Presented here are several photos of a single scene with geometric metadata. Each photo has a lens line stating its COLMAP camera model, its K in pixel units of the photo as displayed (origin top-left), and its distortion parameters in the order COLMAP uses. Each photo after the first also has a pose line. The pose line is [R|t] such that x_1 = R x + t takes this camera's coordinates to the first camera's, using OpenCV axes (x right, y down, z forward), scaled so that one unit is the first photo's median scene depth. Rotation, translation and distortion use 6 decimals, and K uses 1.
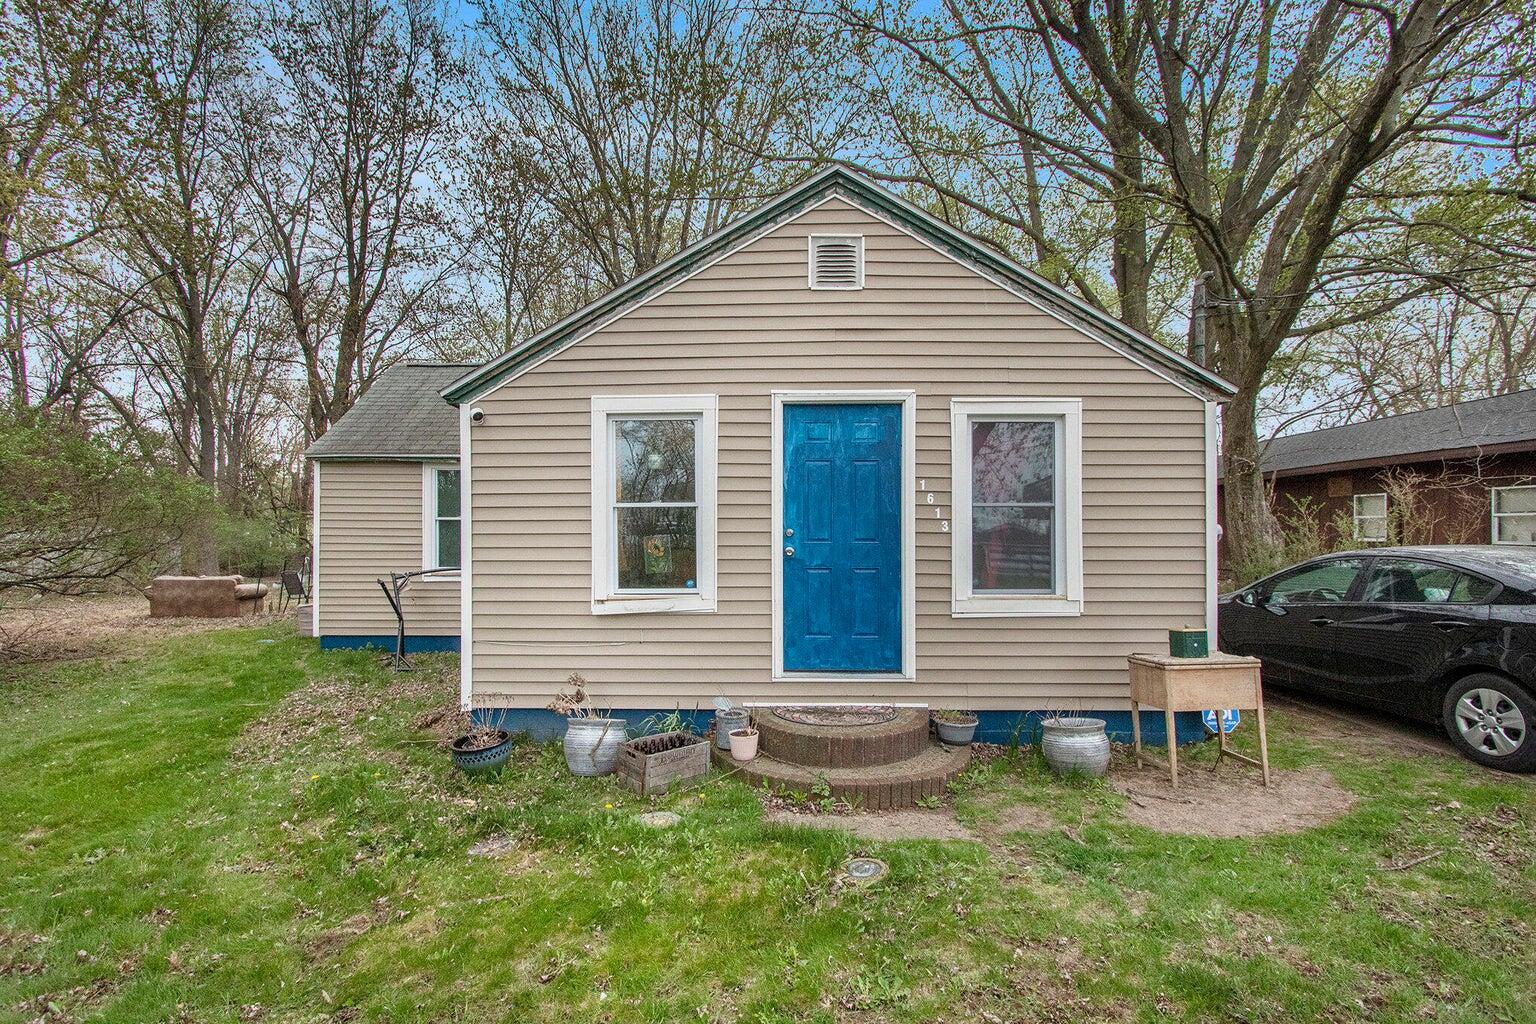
lens RADIAL K [[711.7, 0, 764.0], [0, 711.7, 523.7], [0, 0, 1]] dist [-0.006247, 0.000474]
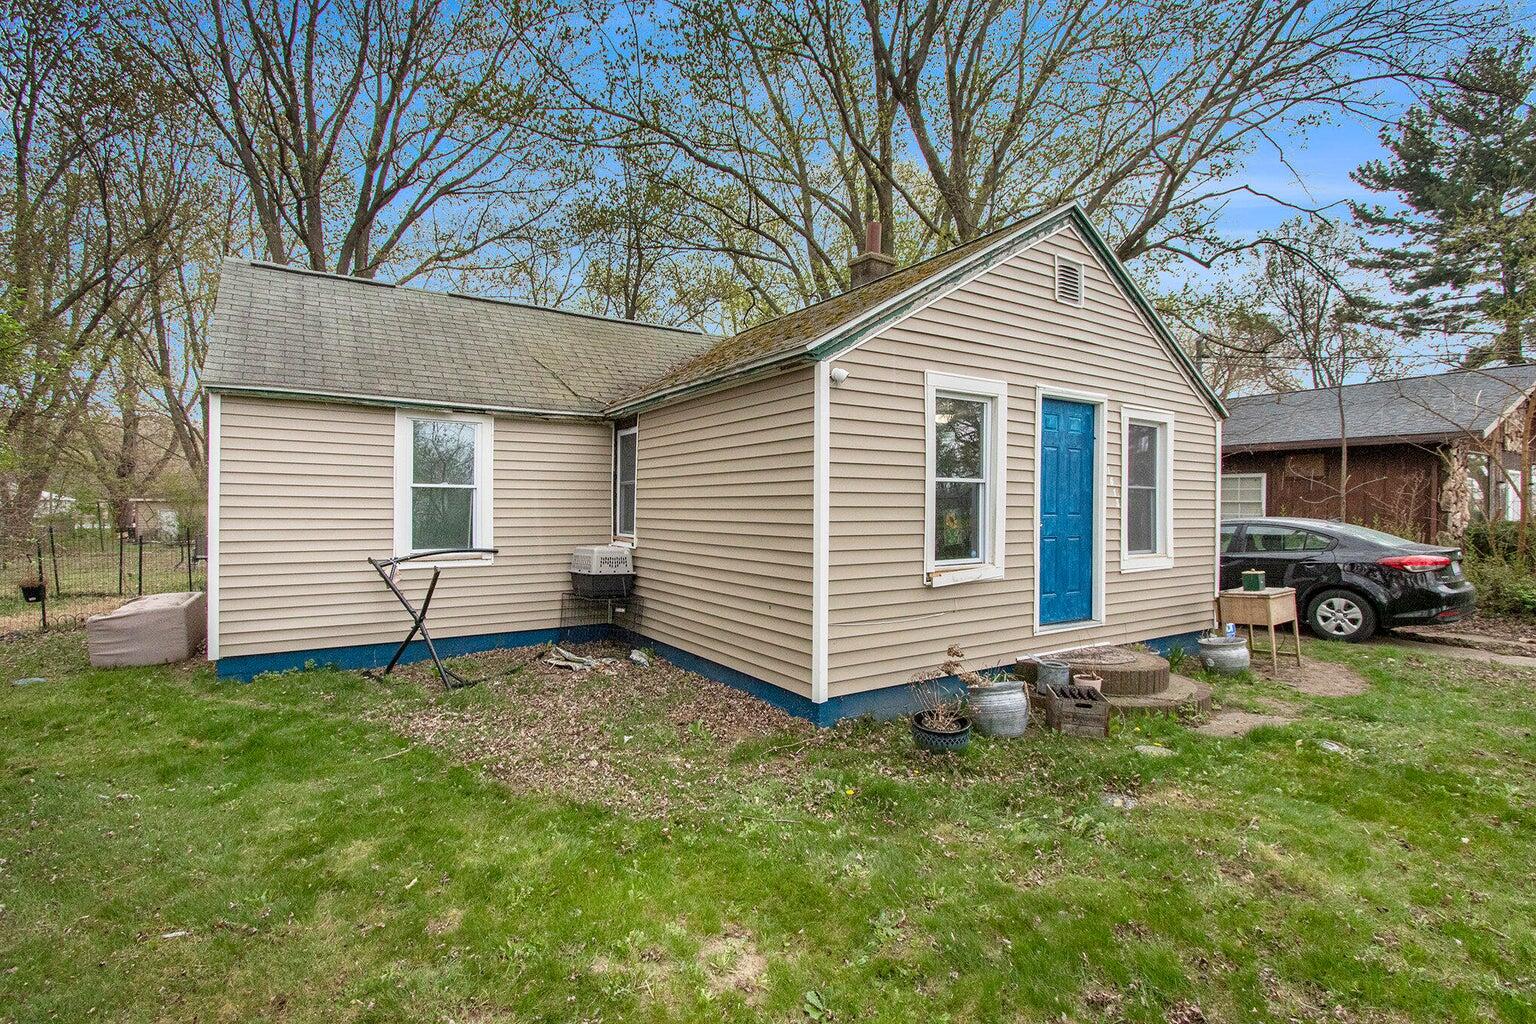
lens RADIAL K [[711.7, 0, 766.6], [0, 711.7, 505.2], [0, 0, 1]] dist [-0.006247, 0.000474]
pose [[0.827240, 0.007991, 0.561791, -0.994770], [-0.012895, 0.999905, 0.004765, 0.009552], [-0.561700, -0.011187, 0.827265, 0.292541]]
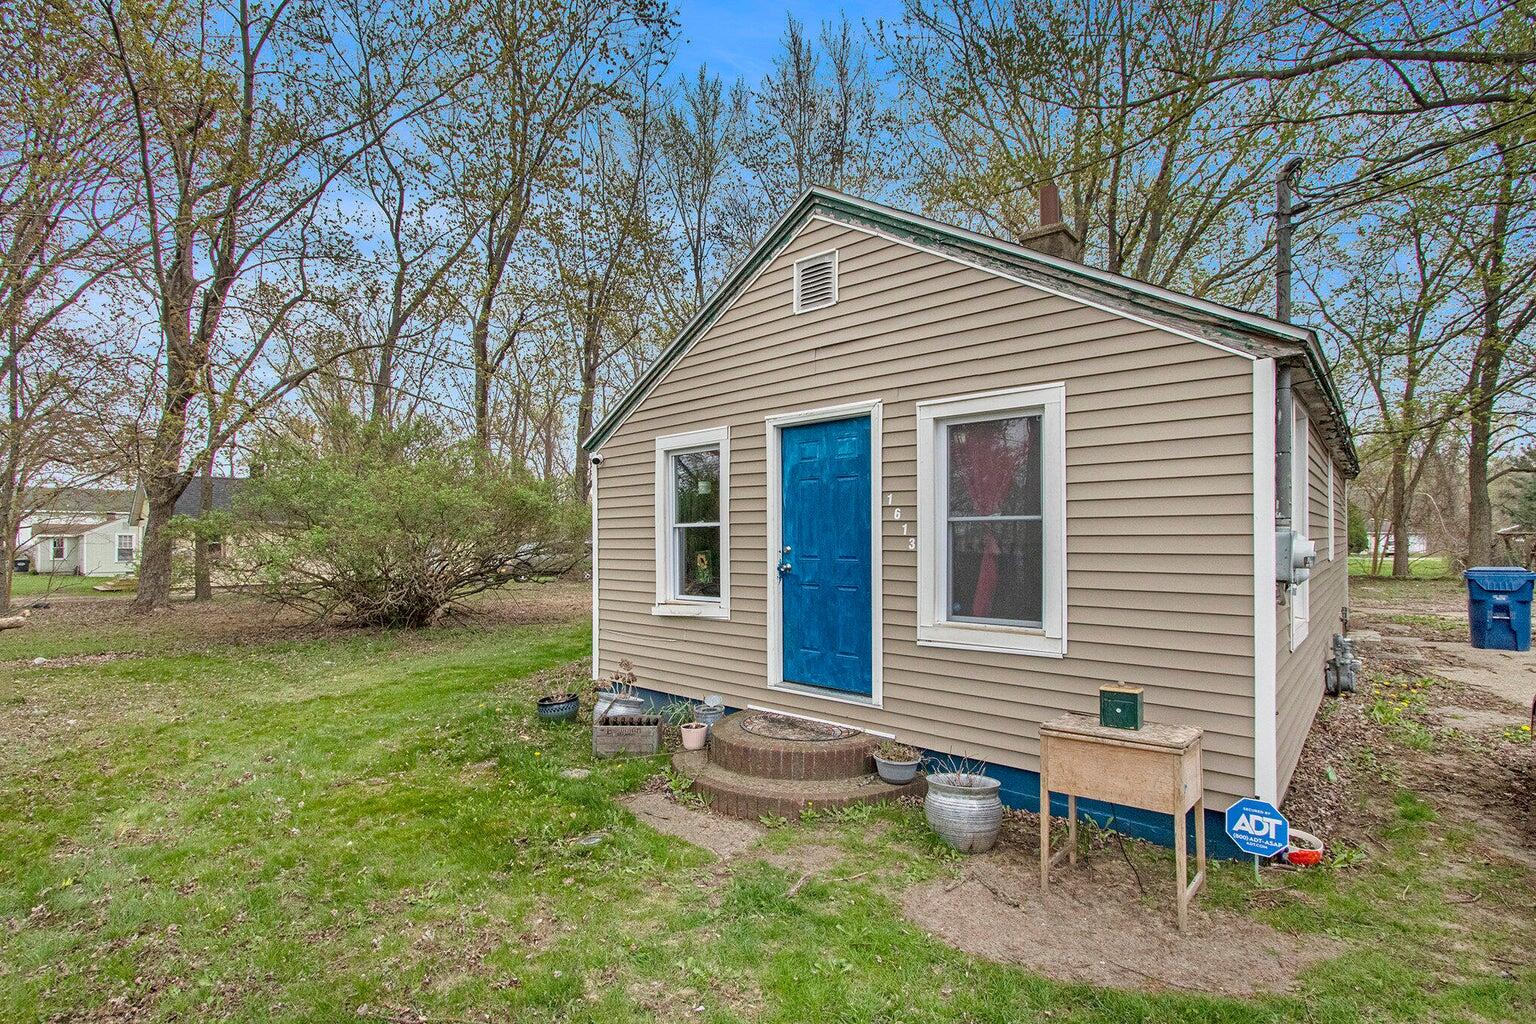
lens RADIAL K [[711.7, 0, 764.8], [0, 711.7, 528.7], [0, 0, 1]] dist [-0.006247, 0.000474]
pose [[0.756339, -0.010802, -0.654091, 0.708545], [0.010034, 0.999938, -0.004911, -0.013362], [0.654103, -0.002848, 0.756400, 0.187463]]
